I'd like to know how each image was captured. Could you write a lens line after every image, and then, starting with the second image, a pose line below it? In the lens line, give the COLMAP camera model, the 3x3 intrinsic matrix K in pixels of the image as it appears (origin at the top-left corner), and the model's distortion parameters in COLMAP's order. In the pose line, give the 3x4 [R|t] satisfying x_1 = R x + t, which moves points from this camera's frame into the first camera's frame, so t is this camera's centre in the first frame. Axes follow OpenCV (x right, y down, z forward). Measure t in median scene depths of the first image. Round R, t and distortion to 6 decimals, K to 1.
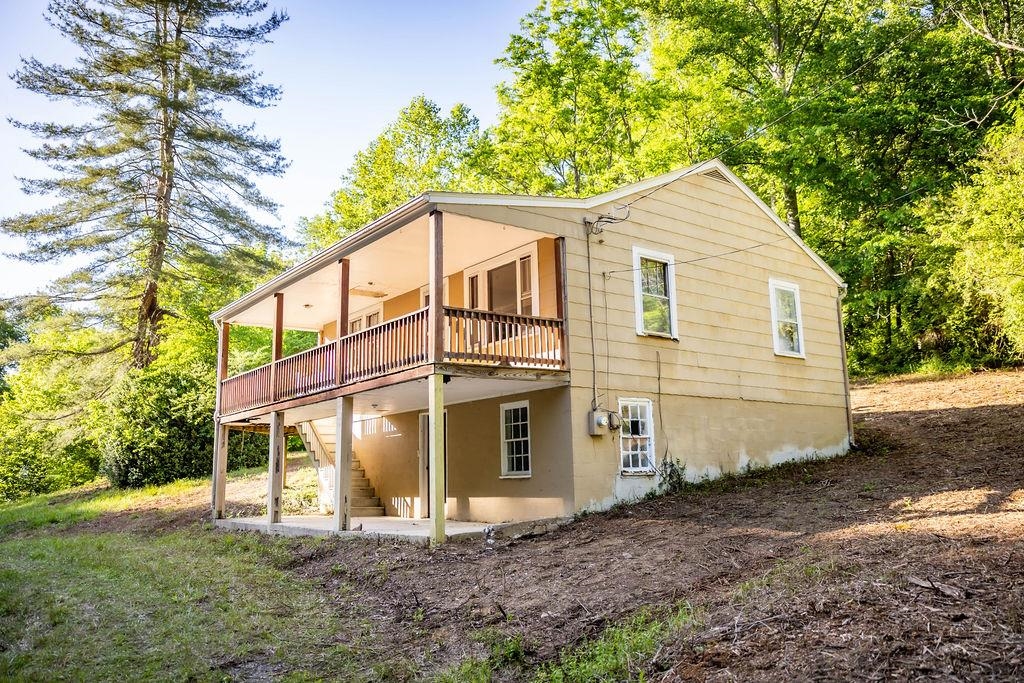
lens RADIAL K [[809.6, 0, 521.3], [0, 809.6, 340.3], [0, 0, 1]] dist [0.001007, 0.013986]
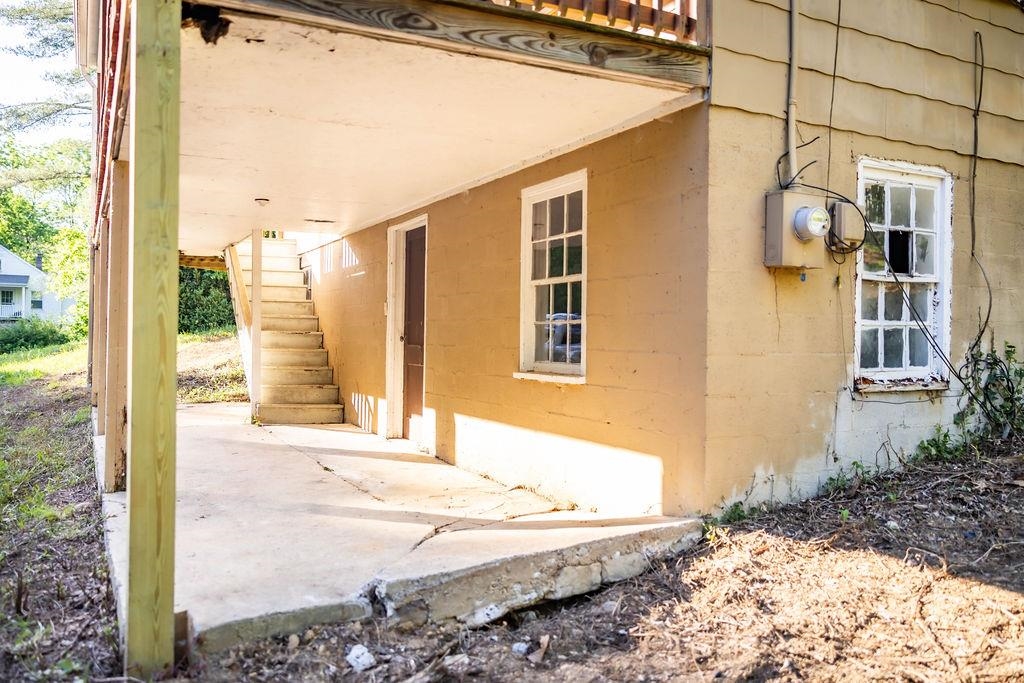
lens RADIAL K [[809.6, 0, 512.6], [0, 809.6, 343.1], [0, 0, 1]] dist [0.001007, 0.013986]
pose [[0.983609, 0.035705, -0.176742, 0.042066], [-0.003202, 0.983502, 0.180868, 0.084099], [0.180284, -0.177337, 0.967496, 0.631900]]
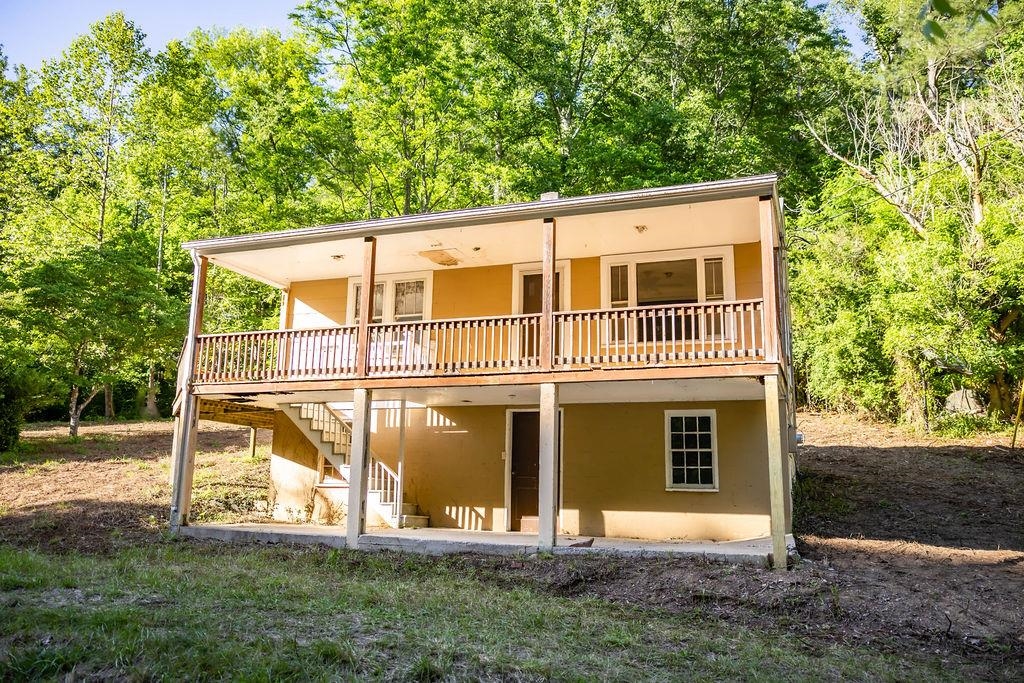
lens RADIAL K [[809.6, 0, 461.2], [0, 809.6, 340.4], [0, 0, 1]] dist [0.001007, 0.013986]
pose [[0.831425, 0.145617, 0.536217, -0.750312], [-0.136503, 0.989003, -0.056924, 0.087242], [-0.538609, -0.025867, 0.842159, 0.362259]]
